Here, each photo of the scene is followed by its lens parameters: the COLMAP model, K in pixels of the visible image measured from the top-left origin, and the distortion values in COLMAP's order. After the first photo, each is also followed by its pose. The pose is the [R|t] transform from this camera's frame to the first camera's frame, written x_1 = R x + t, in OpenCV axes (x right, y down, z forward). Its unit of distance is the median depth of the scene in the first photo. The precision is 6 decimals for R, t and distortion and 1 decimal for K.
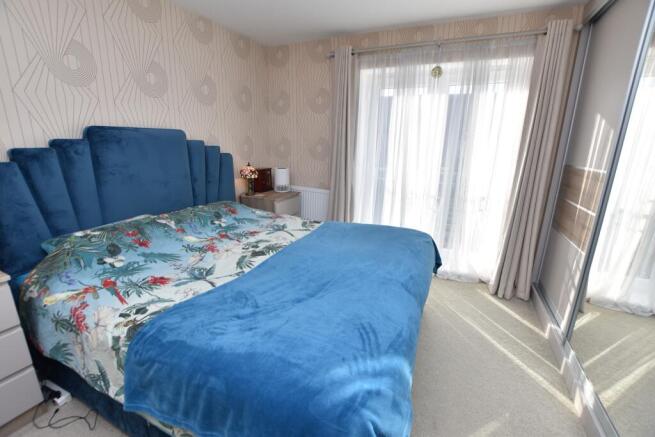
lens RADIAL K [[287.6, 0, 327.2], [0, 287.6, 218.1], [0, 0, 1]] dist [-0.023694, 0.000510]
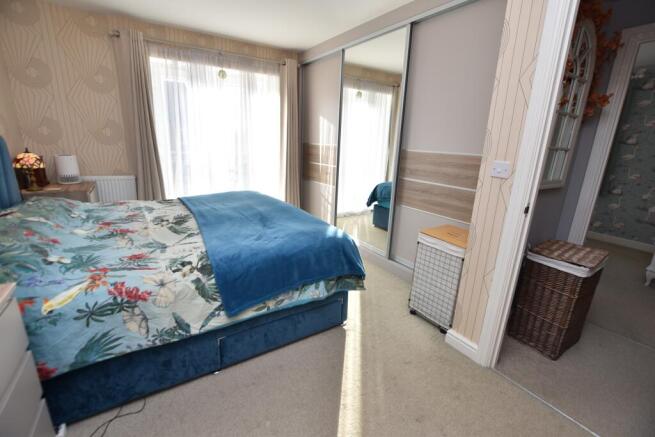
lens RADIAL K [[287.6, 0, 328.1], [0, 287.6, 217.4], [0, 0, 1]] dist [-0.023694, 0.000510]
pose [[0.529407, -0.217961, 0.819891, -0.786818], [0.187777, 0.972568, 0.137301, 0.053868], [-0.827326, 0.081268, 0.555812, -0.106430]]
